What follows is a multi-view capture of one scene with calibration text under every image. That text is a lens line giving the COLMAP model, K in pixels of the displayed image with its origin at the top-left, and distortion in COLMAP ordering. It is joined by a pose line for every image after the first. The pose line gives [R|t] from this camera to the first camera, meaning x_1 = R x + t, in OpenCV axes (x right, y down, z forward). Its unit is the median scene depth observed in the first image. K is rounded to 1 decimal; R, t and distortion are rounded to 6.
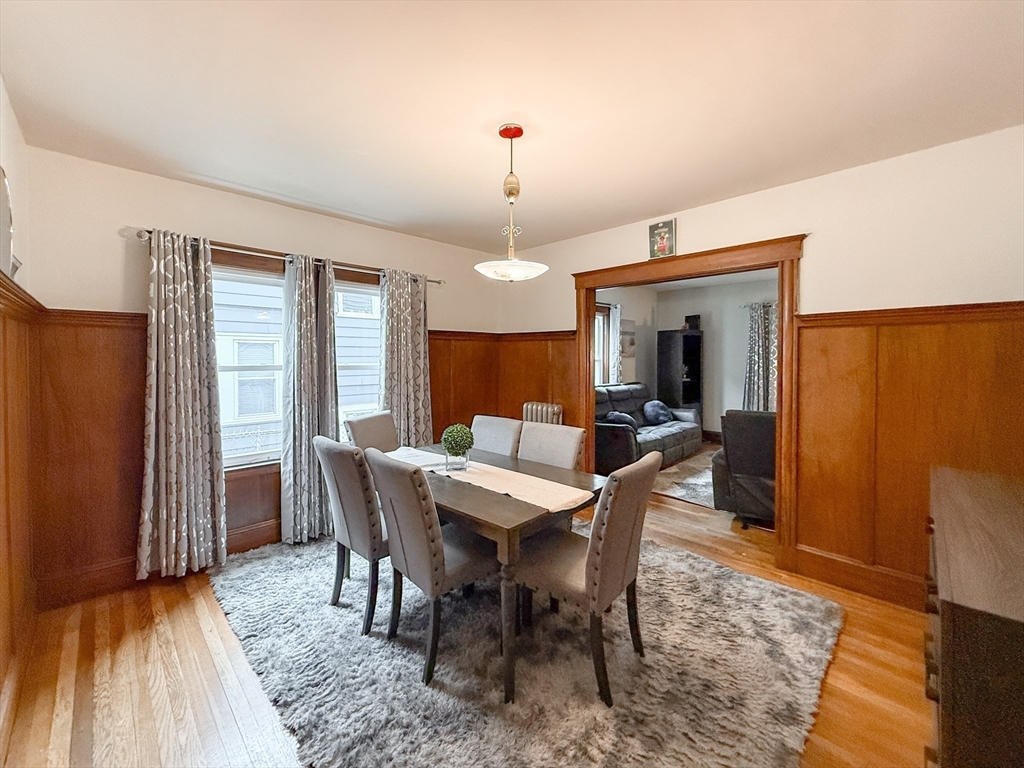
lens RADIAL K [[418.2, 0, 515.4], [0, 418.2, 365.3], [0, 0, 1]] dist [-0.000316, -0.000046]
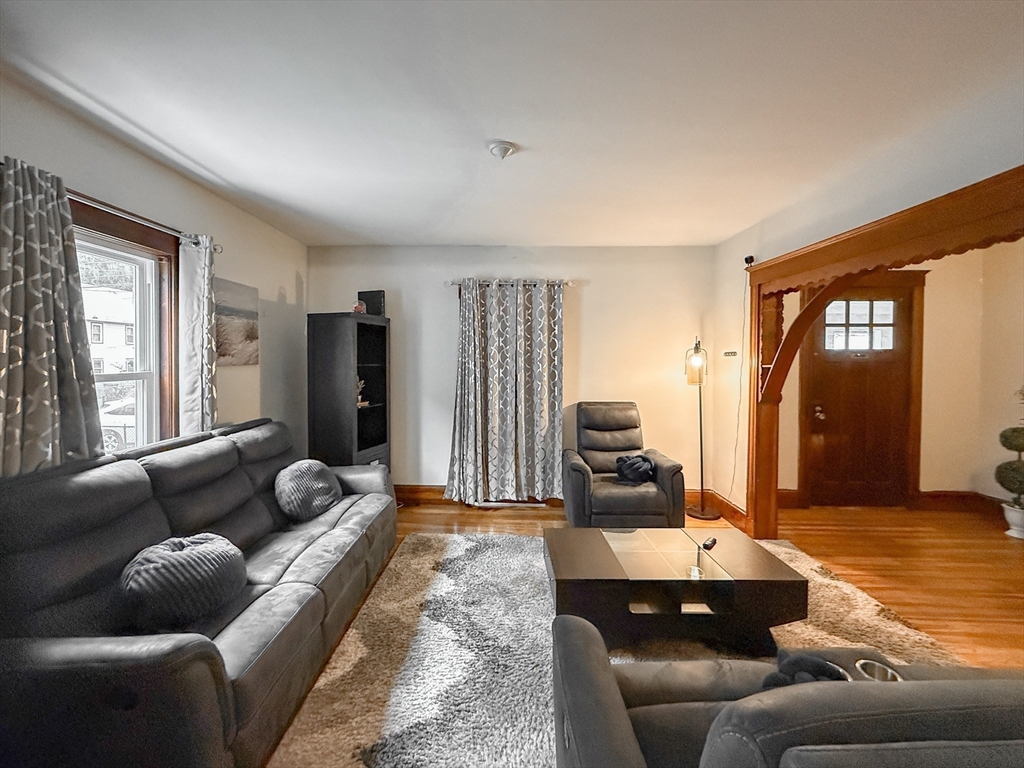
lens RADIAL K [[418.0, 0, 498.8], [0, 418.0, 364.7], [0, 0, 1]] dist [0.000984, -0.000130]
pose [[0.732541, -0.009501, 0.680657, 0.184357], [0.011967, 0.999928, 0.001078, -0.019088], [-0.680618, 0.007355, 0.732602, 0.527103]]
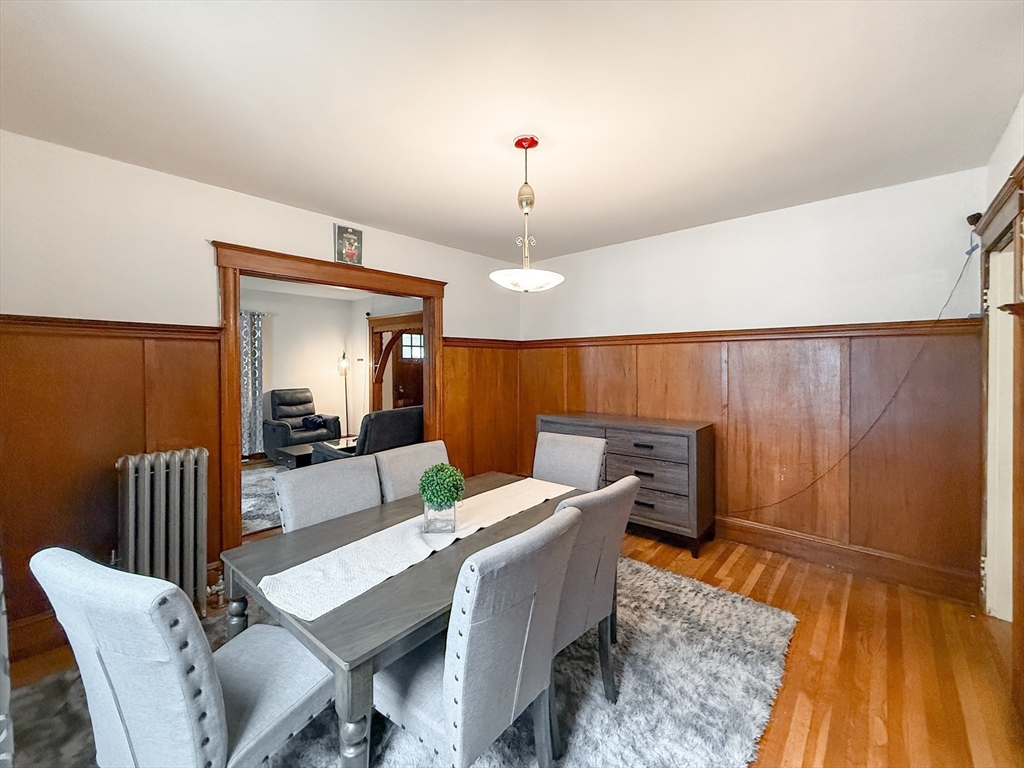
lens RADIAL K [[418.0, 0, 498.8], [0, 418.0, 364.7], [0, 0, 1]] dist [0.000984, -0.000130]
pose [[-0.015034, -0.003131, 0.999882, -0.344223], [0.025776, 0.999662, 0.003517, -0.009889], [-0.999555, 0.025826, -0.014948, 0.369526]]
